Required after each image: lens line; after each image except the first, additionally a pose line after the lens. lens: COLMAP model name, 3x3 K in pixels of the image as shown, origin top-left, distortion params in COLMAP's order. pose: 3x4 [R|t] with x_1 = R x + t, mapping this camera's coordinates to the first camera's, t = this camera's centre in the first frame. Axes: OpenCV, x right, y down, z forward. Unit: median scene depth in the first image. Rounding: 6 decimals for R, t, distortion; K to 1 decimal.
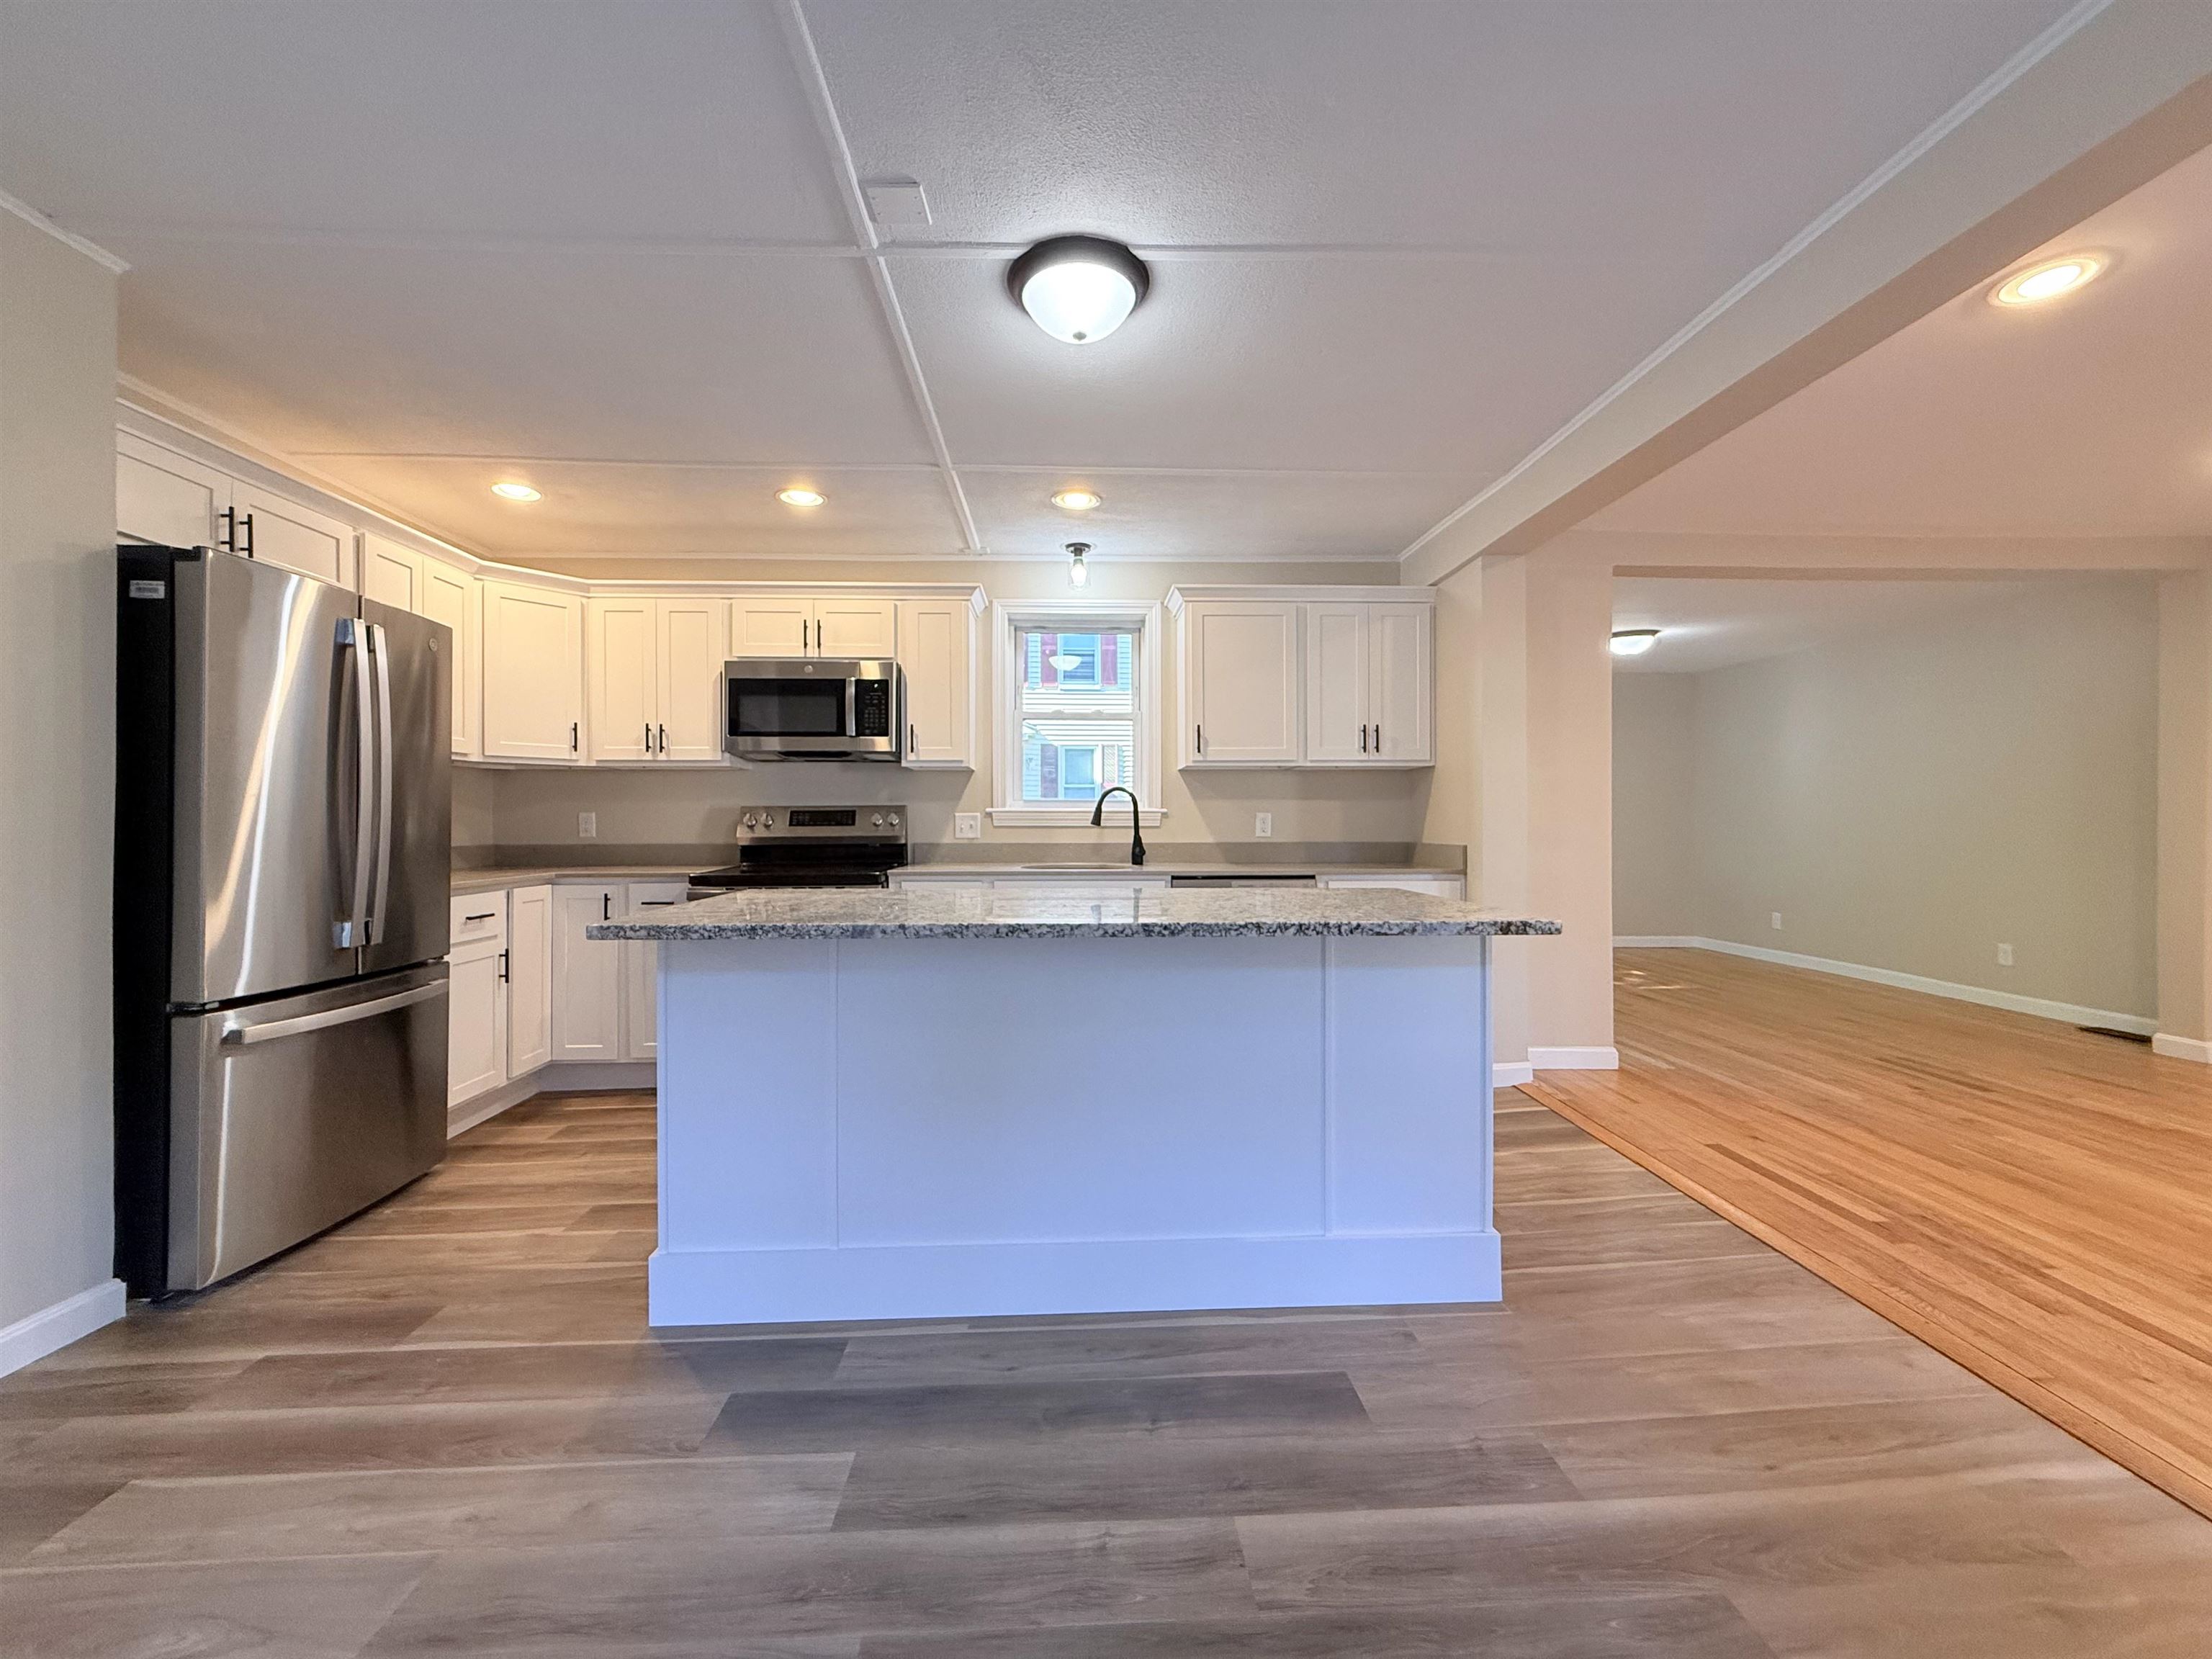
lens RADIAL K [[879.9, 0, 1103.7], [0, 879.9, 826.7], [0, 0, 1]] dist [0.000436, -0.000206]
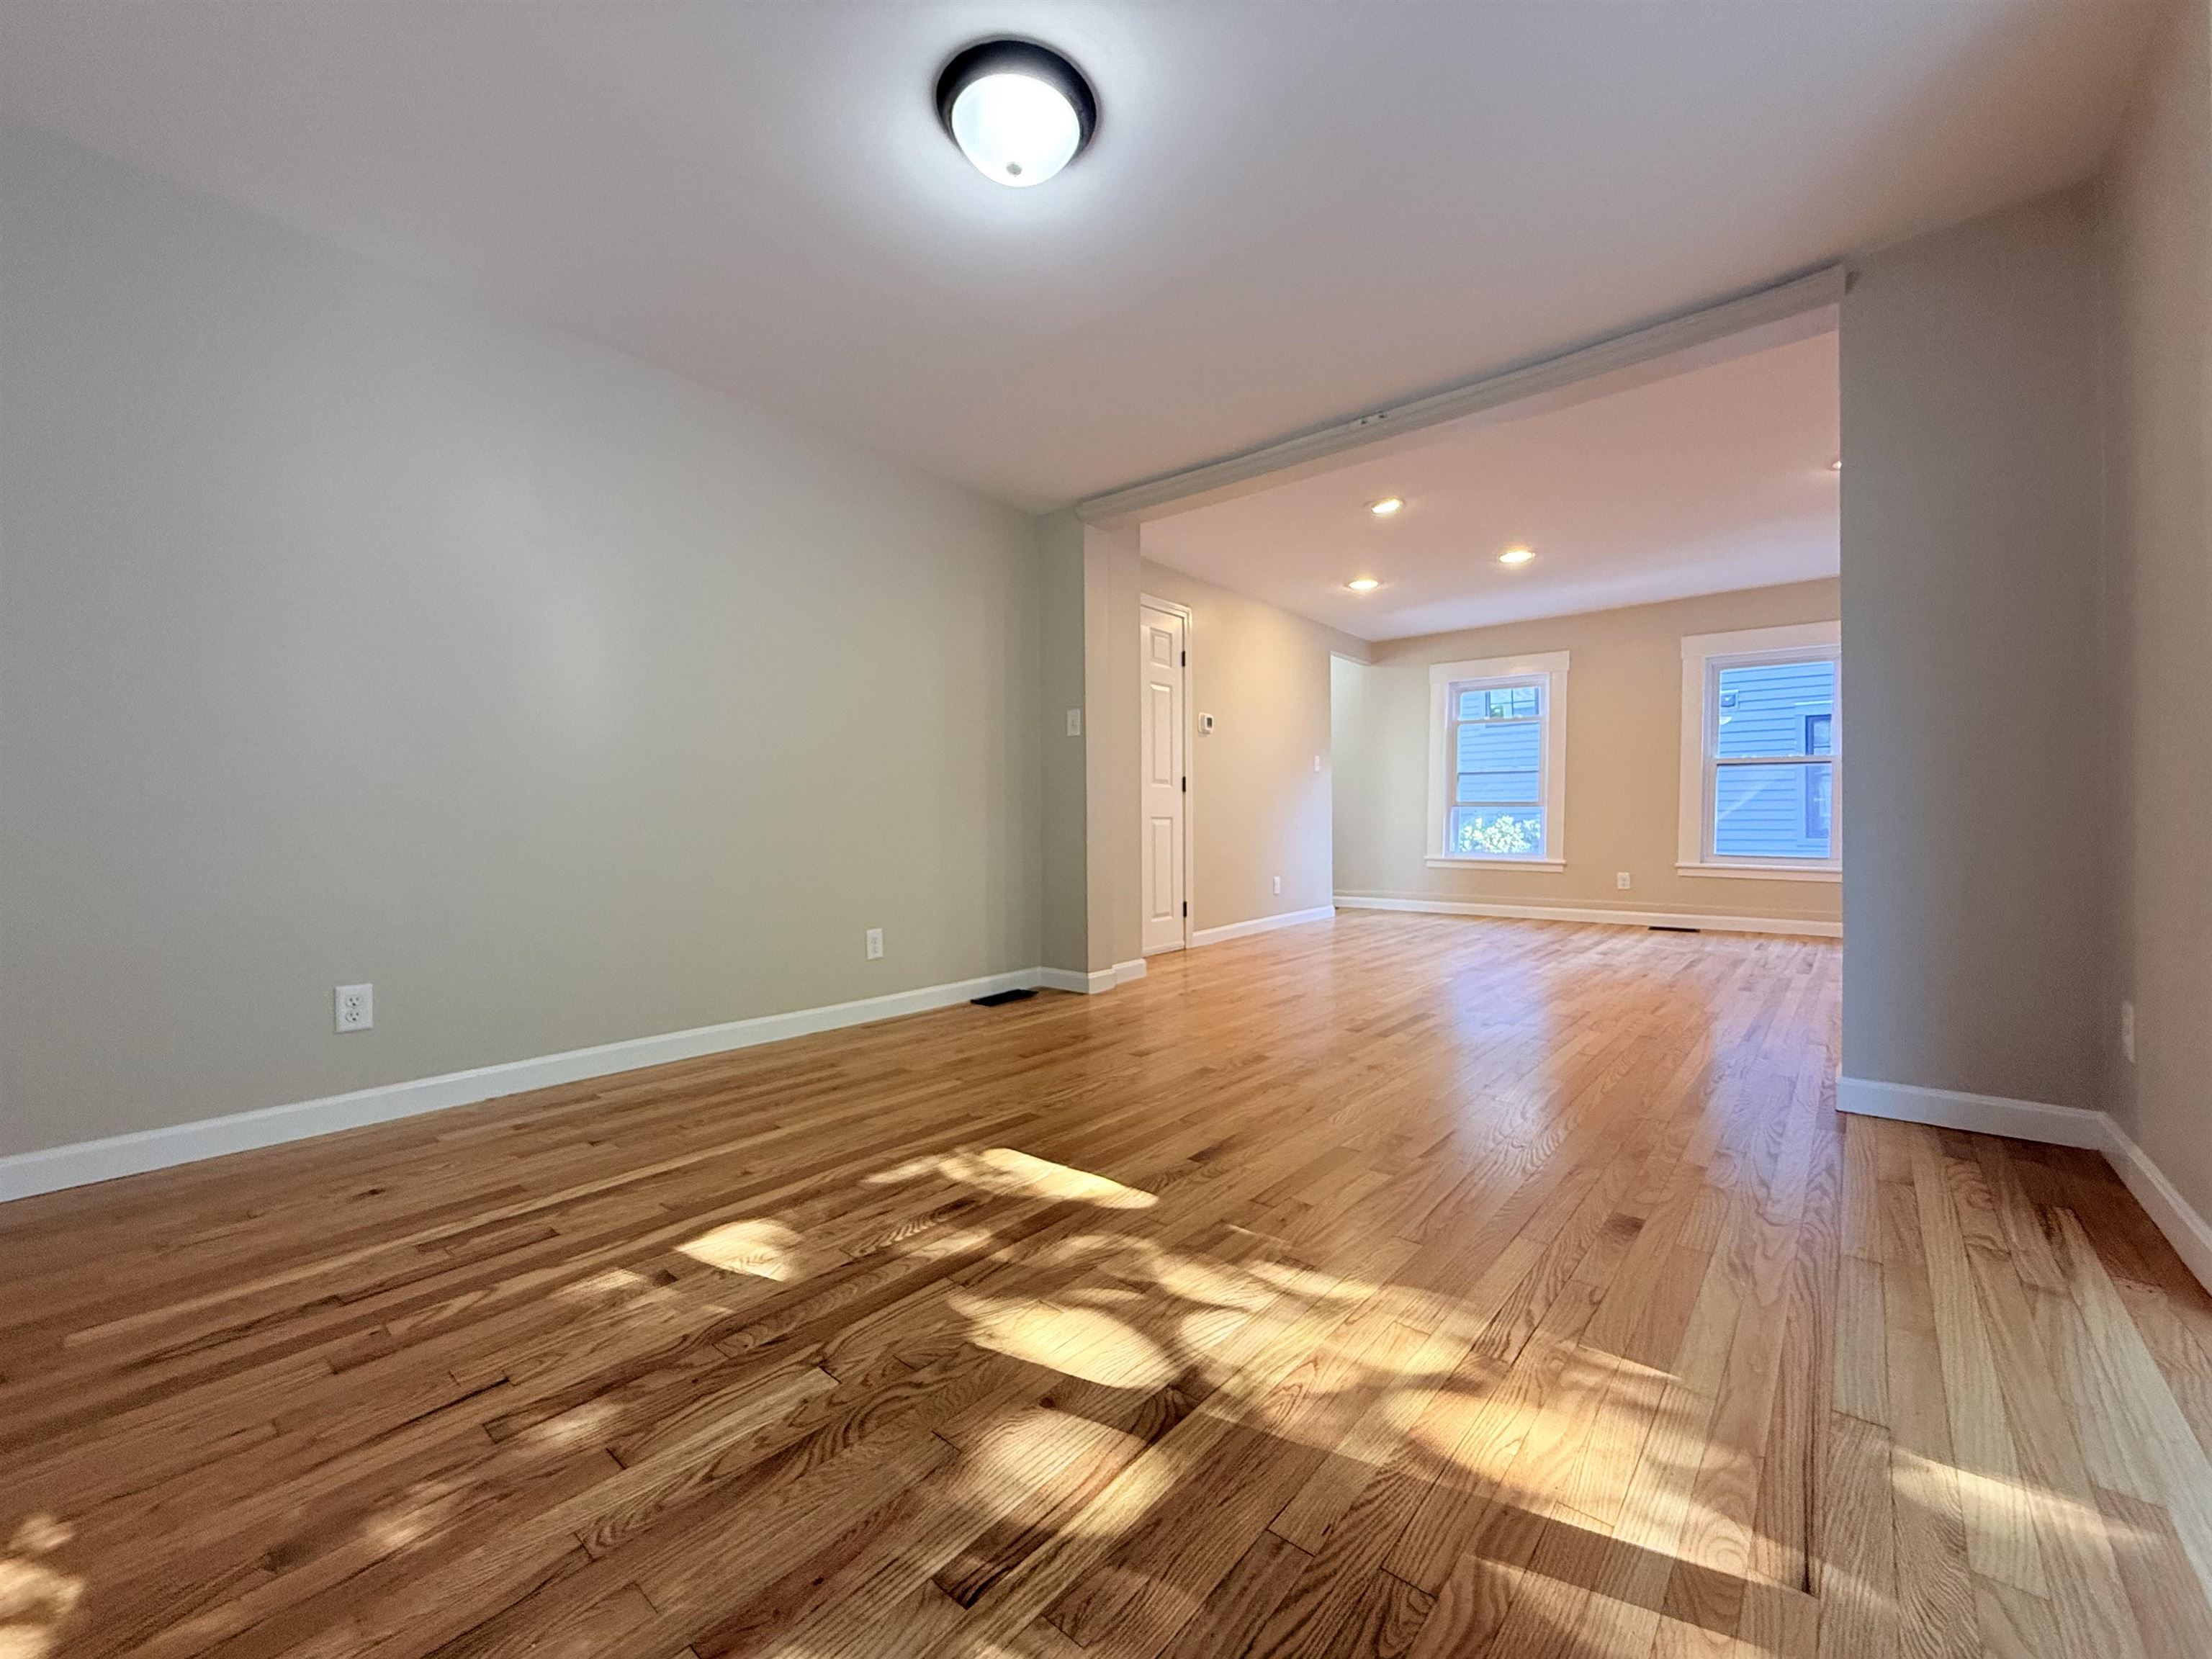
lens RADIAL K [[879.9, 0, 1098.6], [0, 879.9, 826.5], [0, 0, 1]] dist [0.000436, -0.000206]
pose [[-0.733720, 0.006919, 0.679417, 0.698806], [0.012994, 0.999908, 0.003850, 0.085261], [-0.679328, 0.011653, -0.733742, 2.392237]]
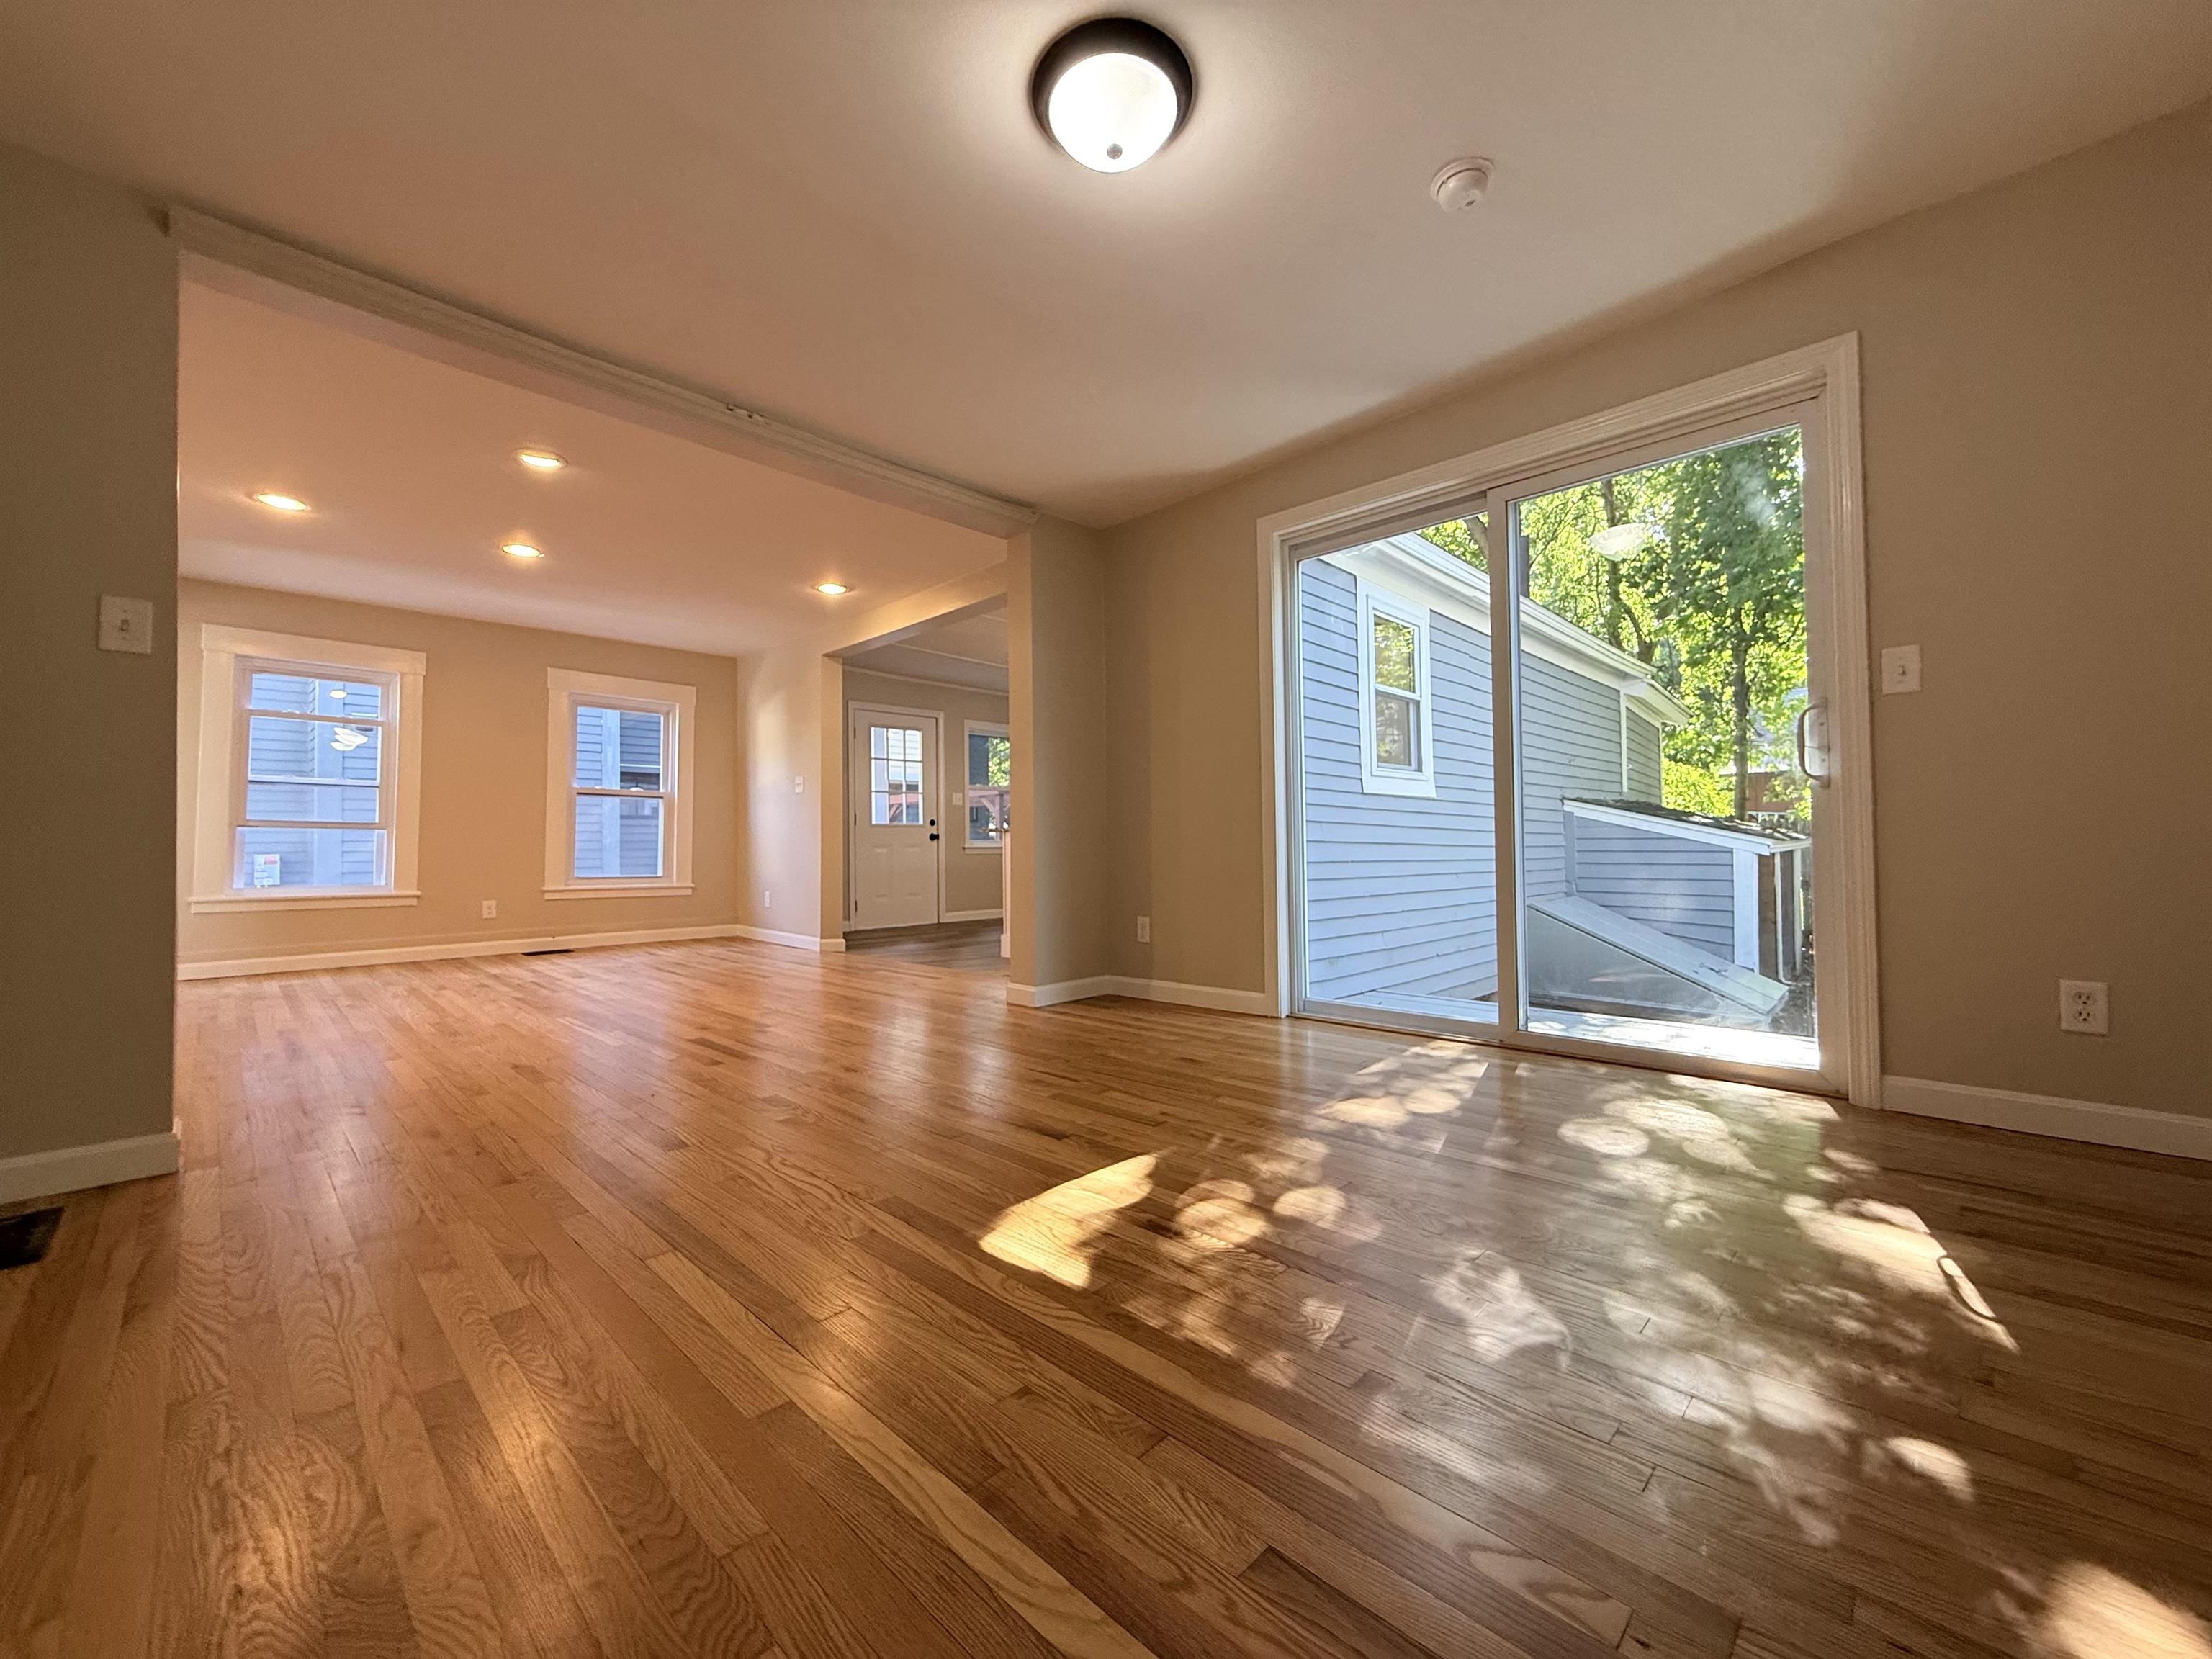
lens RADIAL K [[879.9, 0, 1099.8], [0, 879.9, 824.9], [0, 0, 1]] dist [0.000436, -0.000206]
pose [[-0.726647, -0.004582, -0.686996, 1.597753], [0.011096, 0.999769, -0.018404, 0.101433], [0.686921, -0.020996, -0.726429, 2.401037]]
